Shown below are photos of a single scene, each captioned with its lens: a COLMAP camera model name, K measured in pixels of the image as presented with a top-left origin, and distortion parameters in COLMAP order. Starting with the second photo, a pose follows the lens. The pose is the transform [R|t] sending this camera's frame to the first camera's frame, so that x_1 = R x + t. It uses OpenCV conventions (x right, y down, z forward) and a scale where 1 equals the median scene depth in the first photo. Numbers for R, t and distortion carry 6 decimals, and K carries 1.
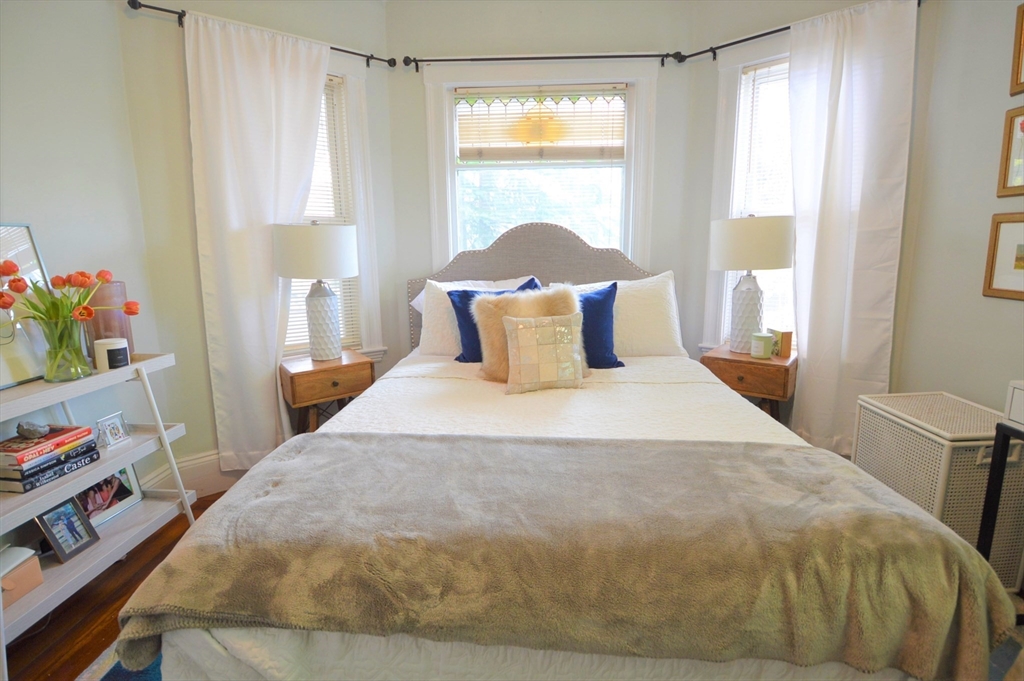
lens RADIAL K [[472.1, 0, 512.0], [0, 472.1, 340.5], [0, 0, 1]] dist [0.014047, -0.026946]
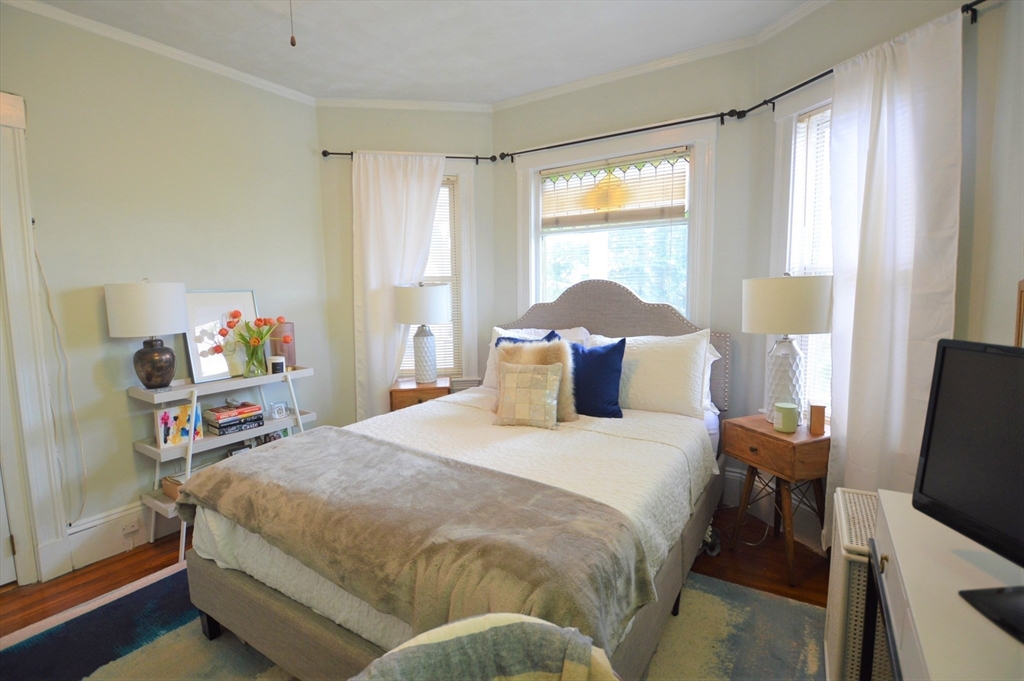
lens RADIAL K [[472.1, 0, 512.0], [0, 472.1, 340.5], [0, 0, 1]] dist [0.014047, -0.026946]
pose [[0.860946, 0.058005, -0.505379, 0.524180], [-0.094764, 0.994375, -0.047308, -0.042329], [0.499792, 0.088622, 0.861600, -0.047084]]
